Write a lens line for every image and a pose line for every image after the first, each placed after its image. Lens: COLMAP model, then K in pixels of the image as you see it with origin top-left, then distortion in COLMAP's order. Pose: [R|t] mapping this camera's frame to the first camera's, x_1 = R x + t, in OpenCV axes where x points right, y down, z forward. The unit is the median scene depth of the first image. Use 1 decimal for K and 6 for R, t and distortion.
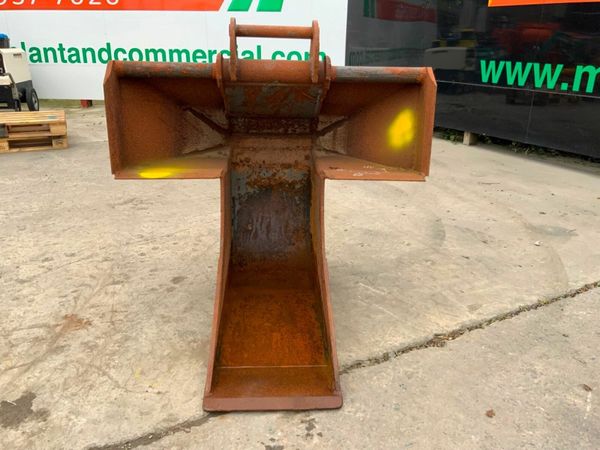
lens RADIAL K [[496.0, 0, 300.0], [0, 496.0, 225.0], [0, 0, 1]] dist [0.092383, -0.172895]
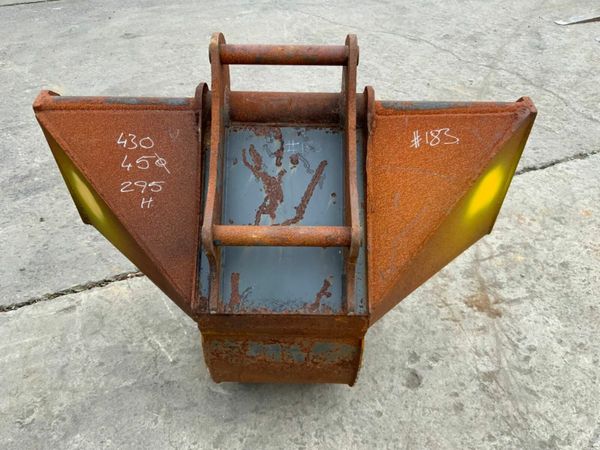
lens RADIAL K [[496.0, 0, 300.0], [0, 496.0, 225.0], [0, 0, 1]] dist [0.092383, -0.172895]
pose [[-0.996505, -0.075909, 0.034867, -0.096632], [-0.009391, 0.516560, 0.856199, -0.727737], [-0.083005, 0.852880, -0.515468, 1.356159]]
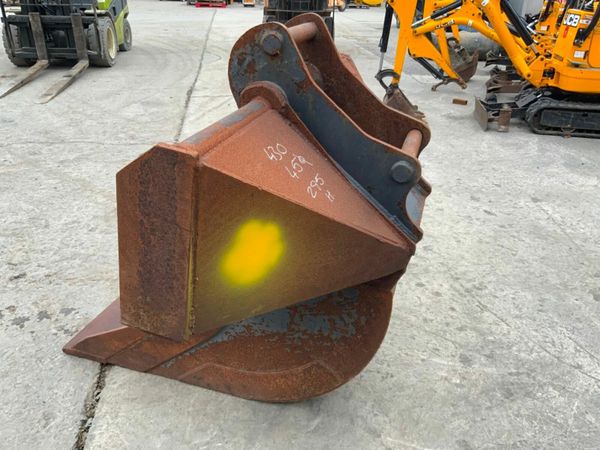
lens RADIAL K [[496.0, 0, 300.0], [0, 496.0, 225.0], [0, 0, 1]] dist [0.092383, -0.172895]
pose [[-0.359630, 0.390667, -0.847376, 0.565229], [-0.355848, 0.782081, 0.511587, -0.488298], [0.862577, 0.485519, -0.142242, 1.119932]]
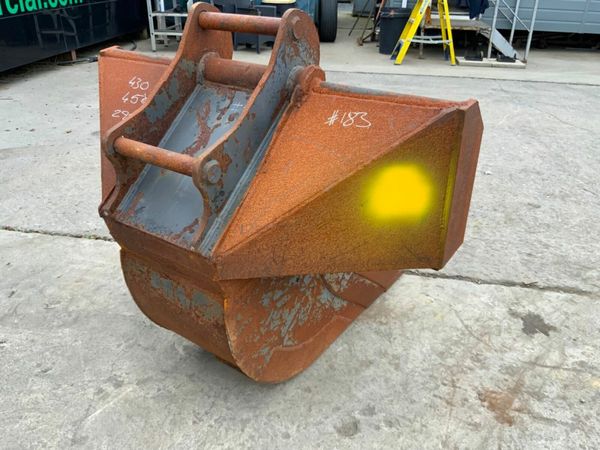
lens RADIAL K [[496.0, 0, 300.0], [0, 496.0, 225.0], [0, 0, 1]] dist [0.092383, -0.172895]
pose [[-0.781821, -0.322098, 0.533863, -0.513845], [0.183939, 0.698975, 0.691087, -0.596346], [-0.595754, 0.638504, -0.487227, 1.336649]]
